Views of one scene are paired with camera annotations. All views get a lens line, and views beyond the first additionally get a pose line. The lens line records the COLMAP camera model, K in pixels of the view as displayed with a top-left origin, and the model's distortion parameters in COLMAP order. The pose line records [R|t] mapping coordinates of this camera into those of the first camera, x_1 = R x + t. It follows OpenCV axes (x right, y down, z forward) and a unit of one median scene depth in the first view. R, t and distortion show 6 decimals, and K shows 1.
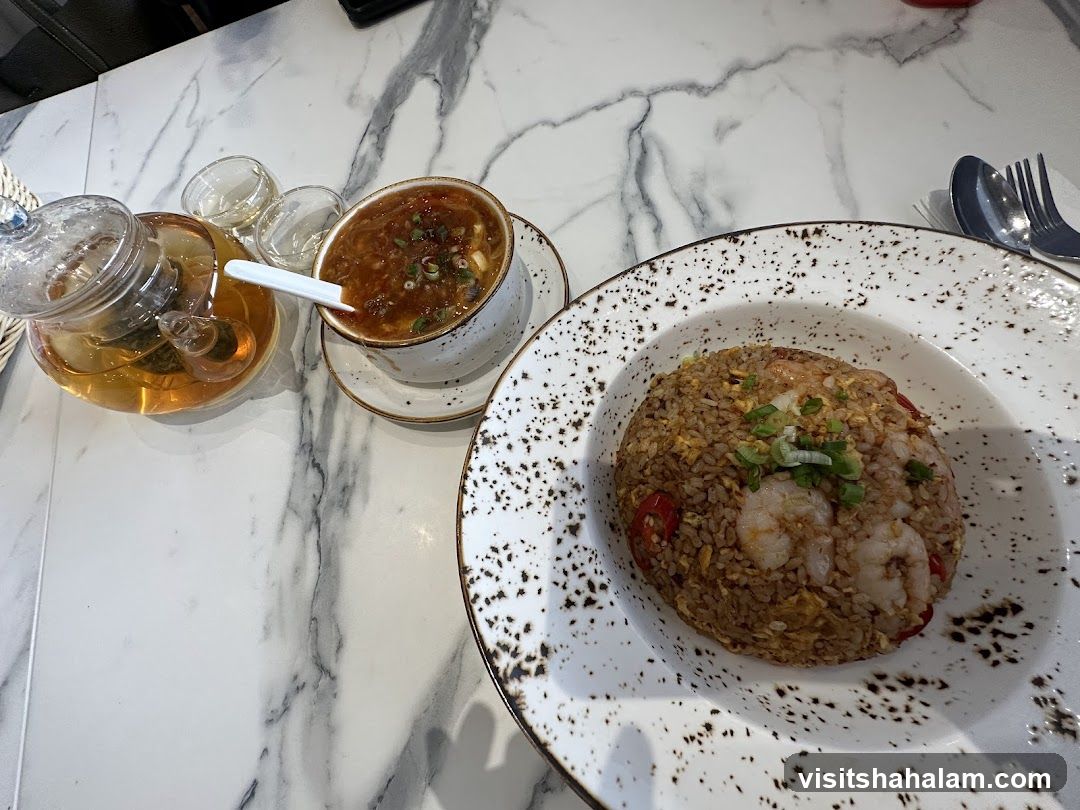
lens RADIAL K [[434.3, 0, 540.0], [0, 434.3, 405.0], [0, 0, 1]] dist [-0.003079, 0.000578]
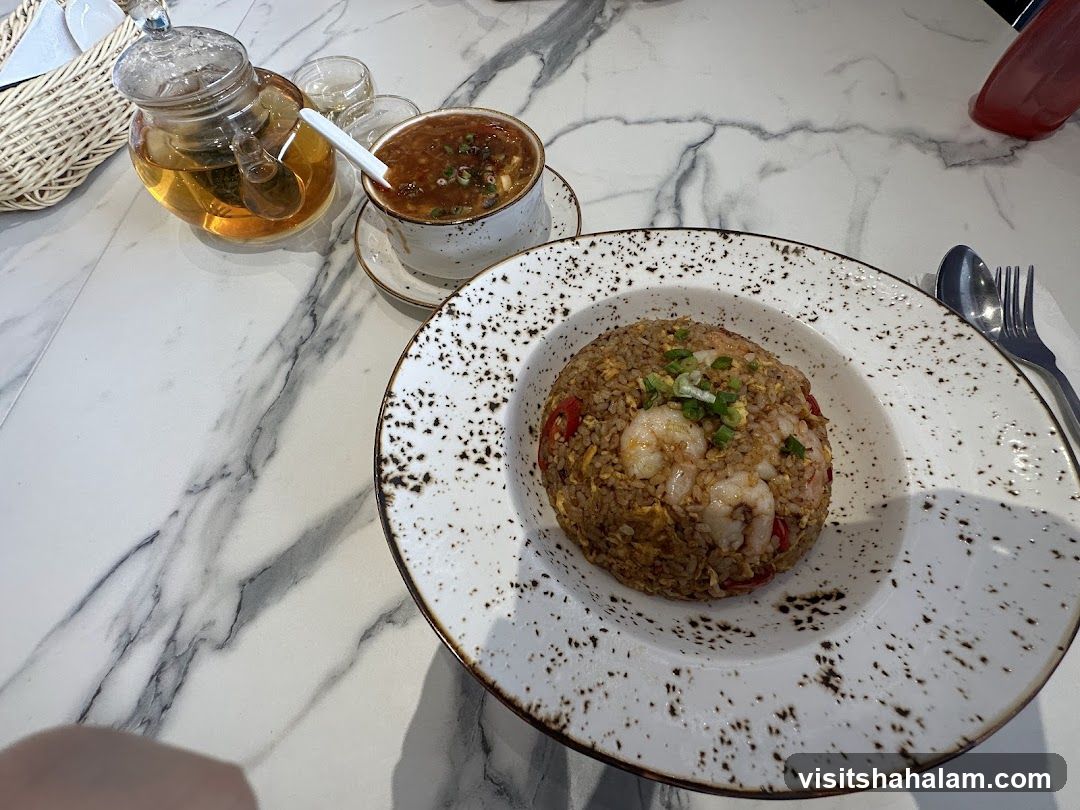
lens RADIAL K [[434.3, 0, 540.0], [0, 434.3, 405.0], [0, 0, 1]] dist [-0.003079, 0.000578]
pose [[0.938139, 0.342321, -0.052076, 0.227876], [-0.344609, 0.937714, -0.044020, 0.265560], [0.033764, 0.059243, 0.997672, -0.119075]]
